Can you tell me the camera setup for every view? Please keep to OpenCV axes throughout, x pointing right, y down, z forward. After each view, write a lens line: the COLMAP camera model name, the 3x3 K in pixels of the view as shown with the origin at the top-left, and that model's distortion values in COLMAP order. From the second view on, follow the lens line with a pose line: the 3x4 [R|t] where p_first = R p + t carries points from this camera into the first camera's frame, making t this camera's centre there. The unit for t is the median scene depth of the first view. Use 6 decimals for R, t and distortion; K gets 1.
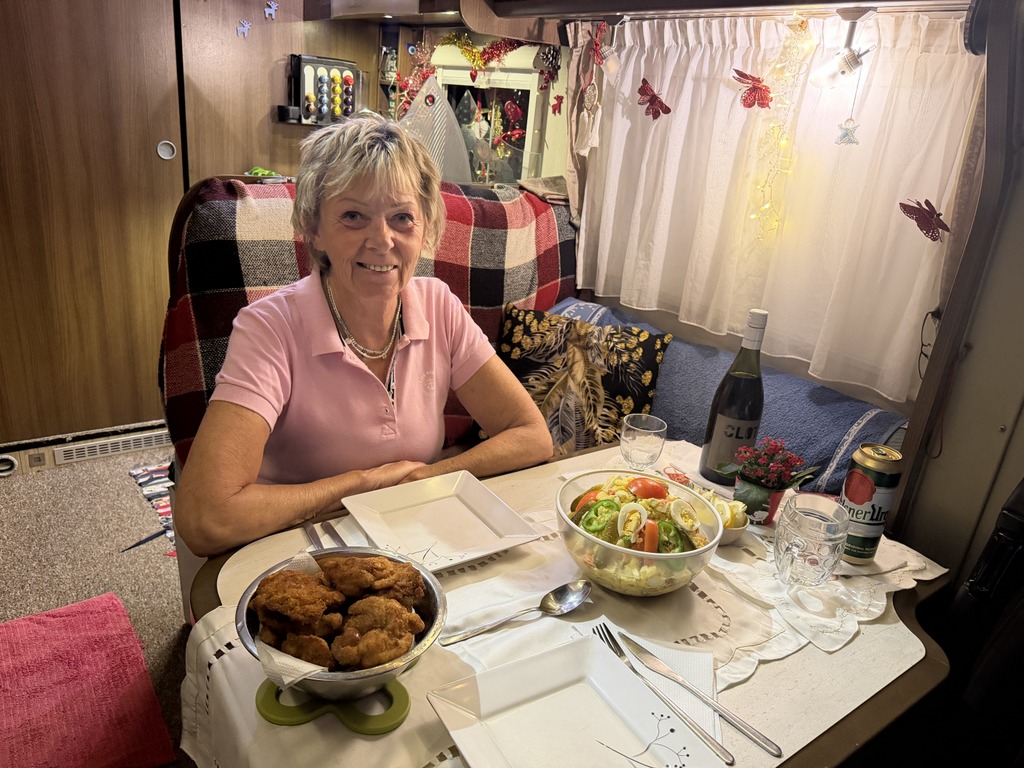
lens RADIAL K [[711.4, 0, 491.7], [0, 711.4, 369.9], [0, 0, 1]] dist [0.023545, -0.019158]
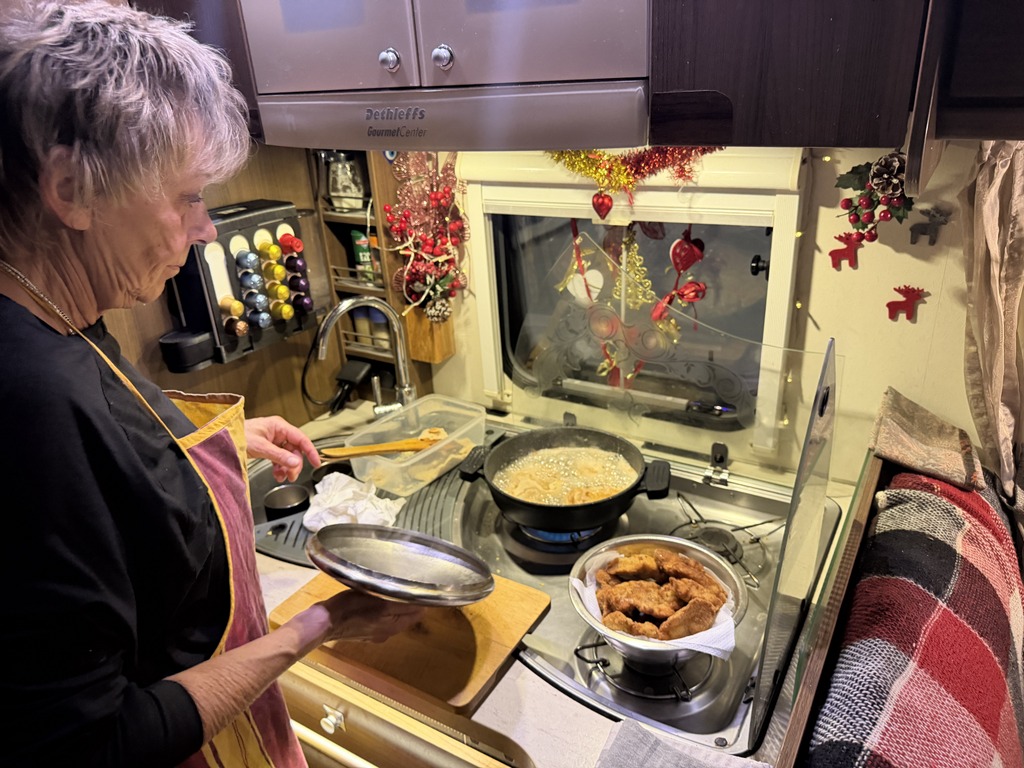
lens RADIAL K [[711.4, 0, 511.3], [0, 711.4, 386.6], [0, 0, 1]] dist [0.023545, -0.019158]
pose [[0.910500, -0.287830, 0.296890, -0.240262], [0.267687, 0.957507, 0.107348, -0.333639], [-0.315172, -0.018267, 0.948859, 0.514441]]
